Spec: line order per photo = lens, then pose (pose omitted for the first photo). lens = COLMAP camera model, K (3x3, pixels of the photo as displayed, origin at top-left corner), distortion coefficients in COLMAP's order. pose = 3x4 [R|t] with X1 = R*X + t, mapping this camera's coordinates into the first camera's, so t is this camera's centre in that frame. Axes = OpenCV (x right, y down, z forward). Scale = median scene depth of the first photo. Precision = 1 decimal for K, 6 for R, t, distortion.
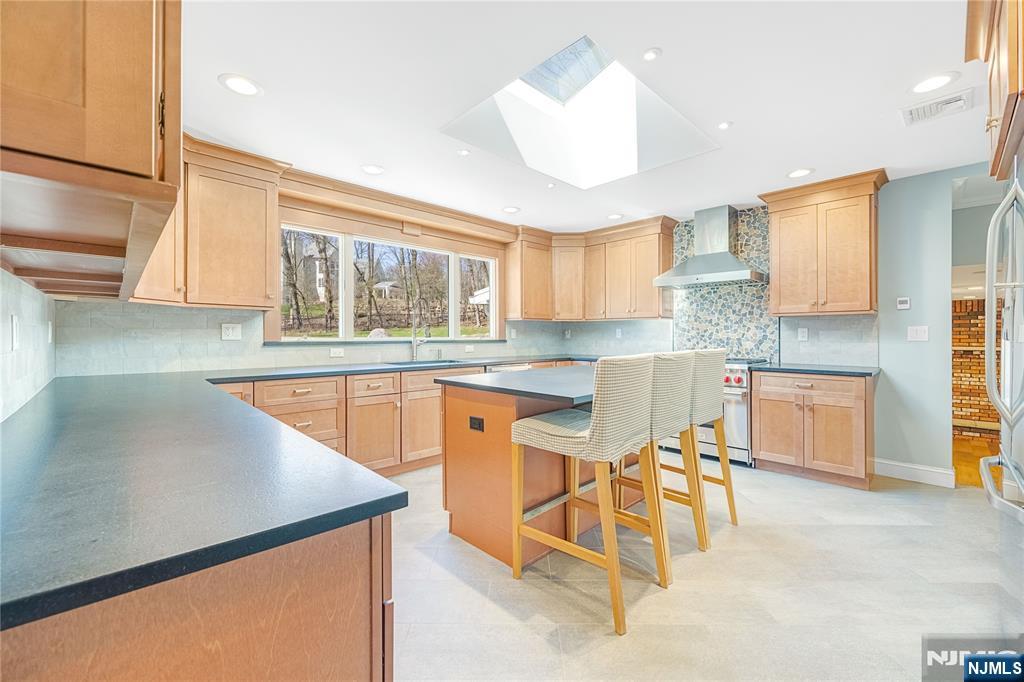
lens RADIAL K [[418.8, 0, 516.4], [0, 418.8, 341.3], [0, 0, 1]] dist [-0.001216, -0.000188]
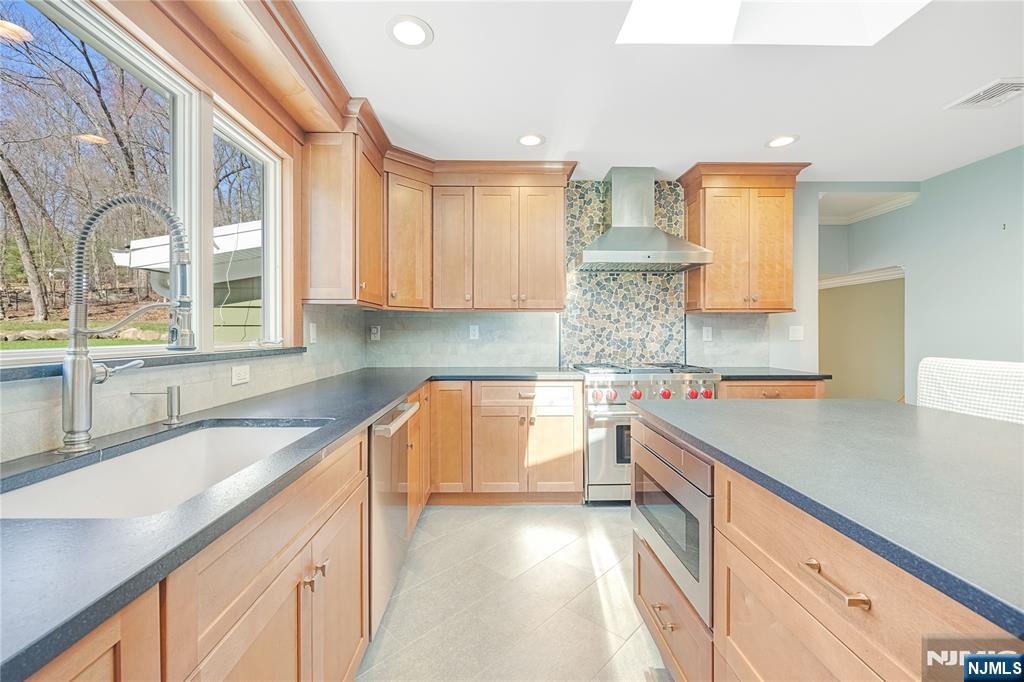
lens RADIAL K [[418.8, 0, 503.2], [0, 418.8, 330.8], [0, 0, 1]] dist [-0.001216, -0.000188]
pose [[0.690252, 0.003024, 0.723563, -0.239720], [0.011764, 0.999812, -0.015401, -0.013292], [-0.723473, 0.019143, 0.690087, 0.640959]]
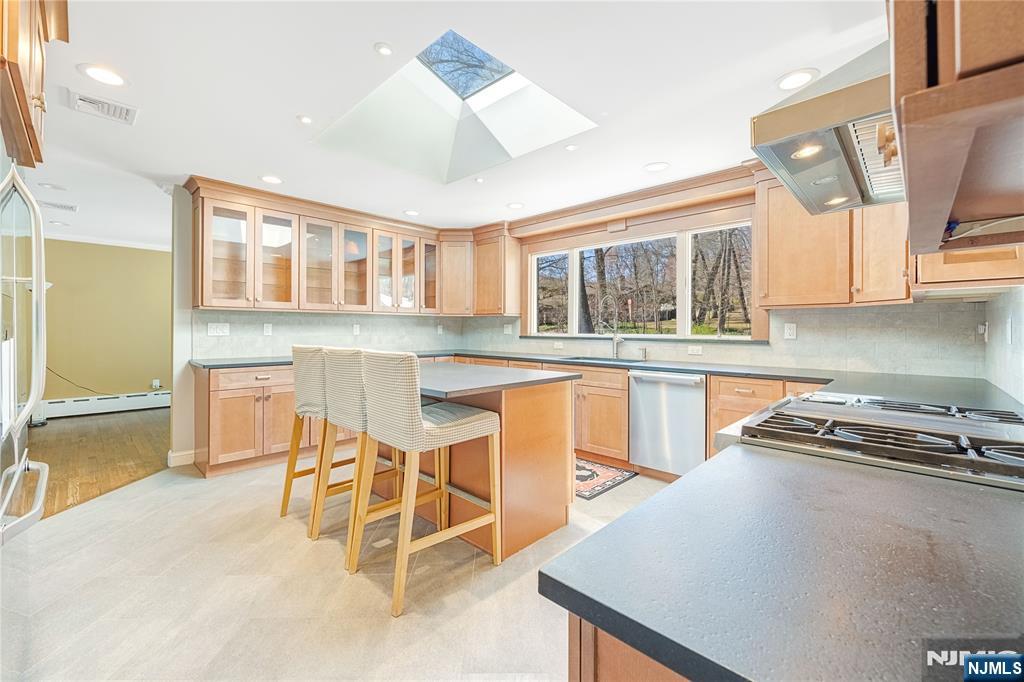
lens RADIAL K [[418.8, 0, 507.5], [0, 418.8, 334.3], [0, 0, 1]] dist [-0.001216, -0.000188]
pose [[0.031740, 0.008267, -0.999462, 0.718051], [-0.024554, 0.999670, 0.007489, -0.009987], [0.999195, 0.024303, 0.031932, 0.689166]]
